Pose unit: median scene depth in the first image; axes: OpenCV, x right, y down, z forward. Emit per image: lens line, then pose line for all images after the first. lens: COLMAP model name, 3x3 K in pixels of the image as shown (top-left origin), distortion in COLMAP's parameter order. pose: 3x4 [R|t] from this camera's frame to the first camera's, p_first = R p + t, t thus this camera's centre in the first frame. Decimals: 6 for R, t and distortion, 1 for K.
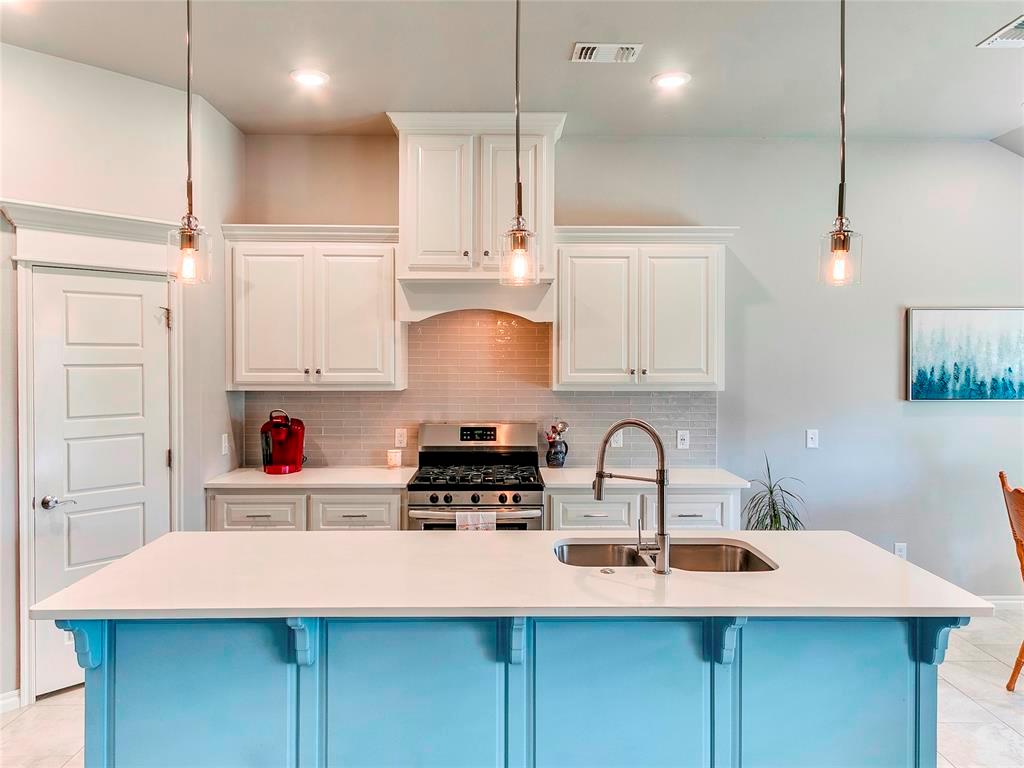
lens RADIAL K [[757.0, 0, 499.4], [0, 757.0, 375.3], [0, 0, 1]] dist [0.008657, 0.002471]
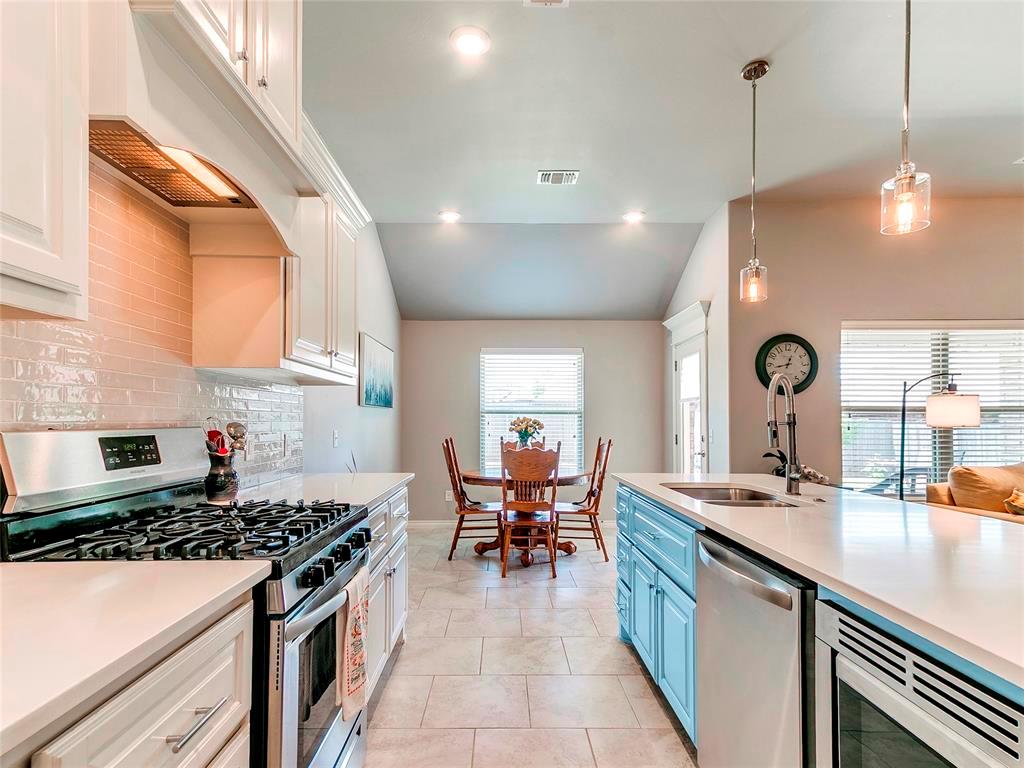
lens RADIAL K [[532.4, 0, 512.0], [0, 532.4, 384.0], [0, 0, 1]] dist [0.019671, 0.000019]
pose [[-0.003763, 0.067133, 0.997737, -0.370776], [0.019044, 0.997568, -0.067050, 0.067824], [-0.999812, 0.018748, -0.005032, 0.828621]]
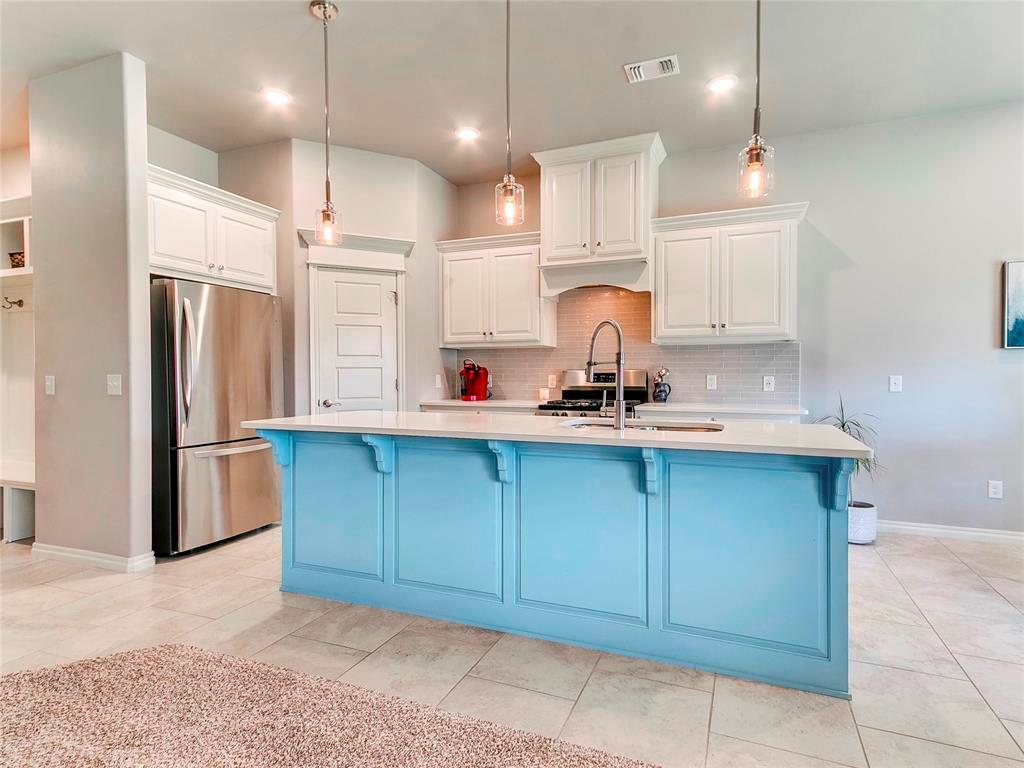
lens RADIAL K [[532.4, 0, 512.0], [0, 532.4, 384.0], [0, 0, 1]] dist [0.019671, 0.000019]
pose [[0.923474, 0.004693, -0.383633, 0.207772], [-0.003452, 0.999986, 0.003921, 0.091472], [0.383646, -0.002297, 0.923478, 0.028200]]
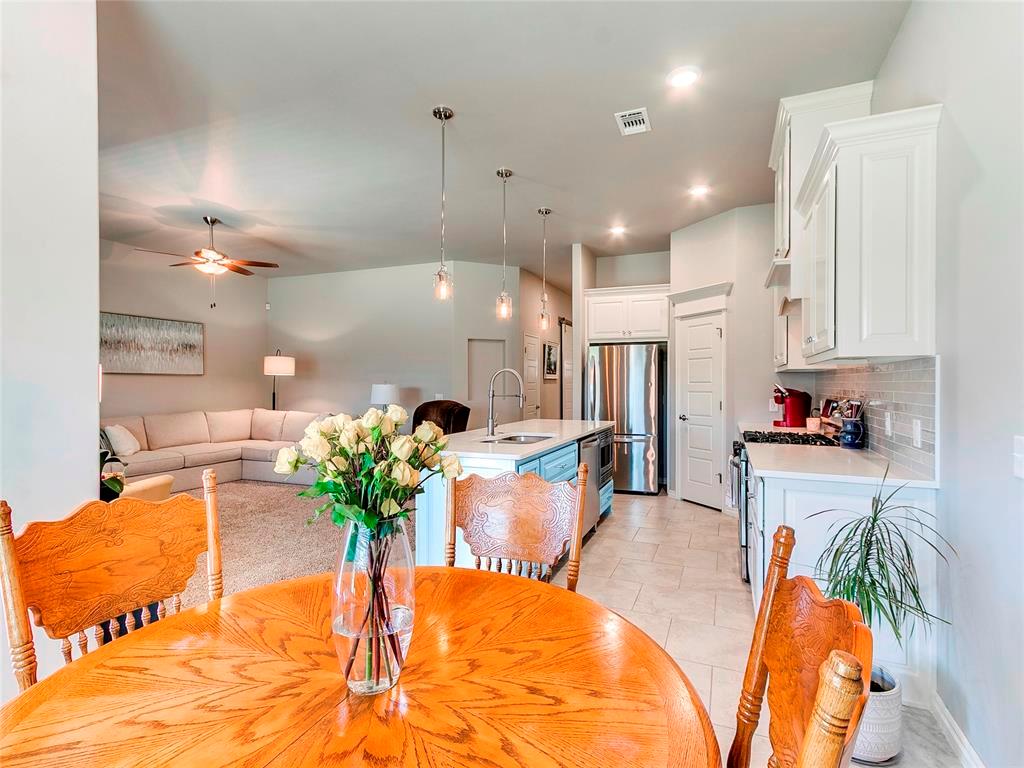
lens RADIAL K [[532.4, 0, 512.0], [0, 532.4, 384.0], [0, 0, 1]] dist [0.019671, 0.000019]
pose [[-0.389289, 0.003234, -0.921110, 0.920489], [-0.016393, 0.999811, 0.010438, 0.046246], [0.920970, 0.019163, -0.389162, 0.915794]]
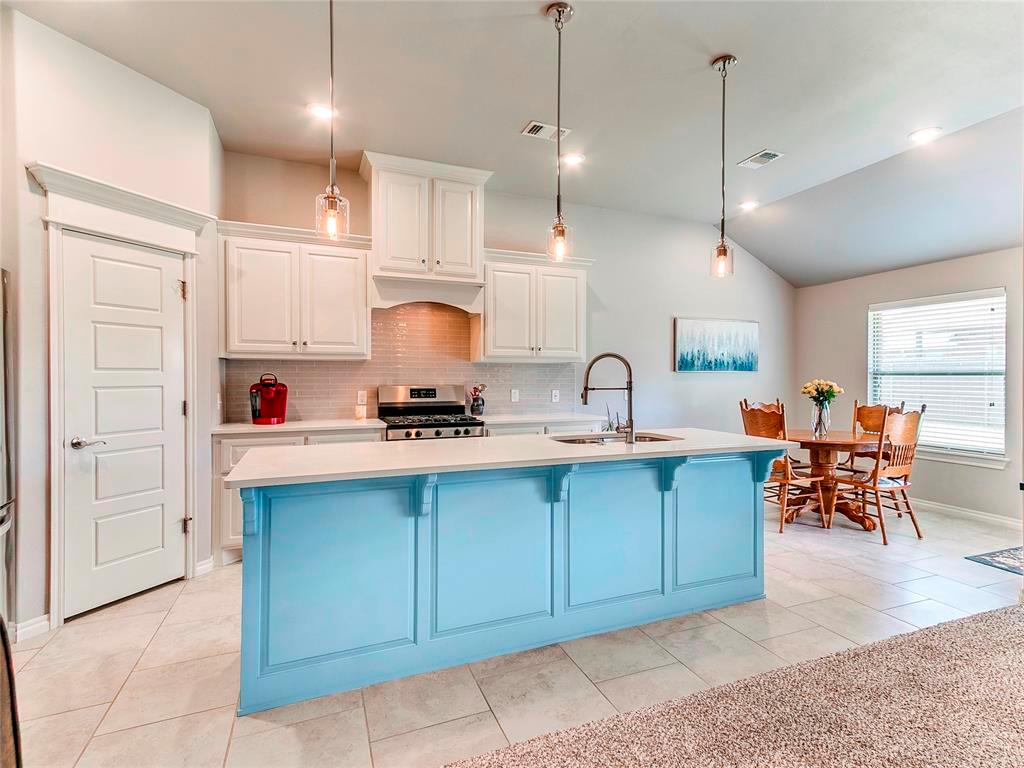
lens RADIAL K [[536.7, 0, 554.3], [0, 536.7, 380.9], [0, 0, 1]] dist [0.024040, 0.000144]
pose [[0.920335, -0.003108, 0.391118, -0.206236], [0.006561, 0.999950, -0.007493, 0.067962], [-0.391075, 0.009462, 0.920310, -0.010033]]
